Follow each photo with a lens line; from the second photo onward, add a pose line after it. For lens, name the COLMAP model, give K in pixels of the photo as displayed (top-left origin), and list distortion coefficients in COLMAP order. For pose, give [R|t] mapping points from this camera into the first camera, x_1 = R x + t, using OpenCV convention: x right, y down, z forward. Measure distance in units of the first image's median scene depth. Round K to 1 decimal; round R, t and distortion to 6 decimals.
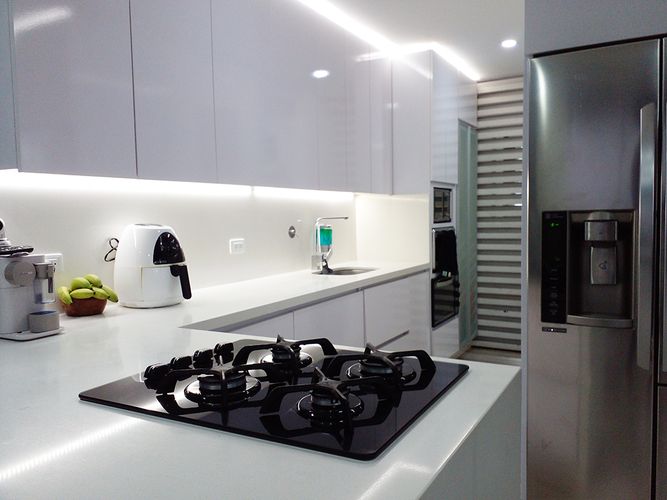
lens RADIAL K [[555.8, 0, 333.8], [0, 555.8, 271.5], [0, 0, 1]] dist [0.106022, -0.206753]
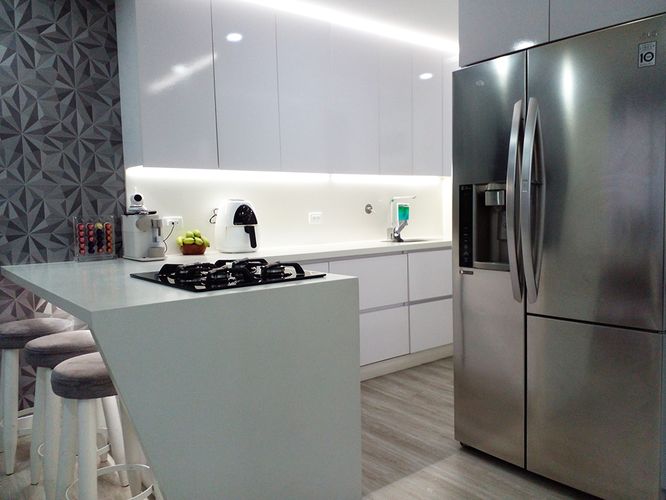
lens RADIAL K [[555.0, 0, 333.2], [0, 555.0, 271.5], [0, 0, 1]] dist [0.106022, -0.206753]
pose [[0.920870, 0.041560, -0.387647, 0.526796], [-0.035550, 0.999111, 0.022664, 0.070065], [0.388245, -0.007090, 0.921529, -0.308809]]
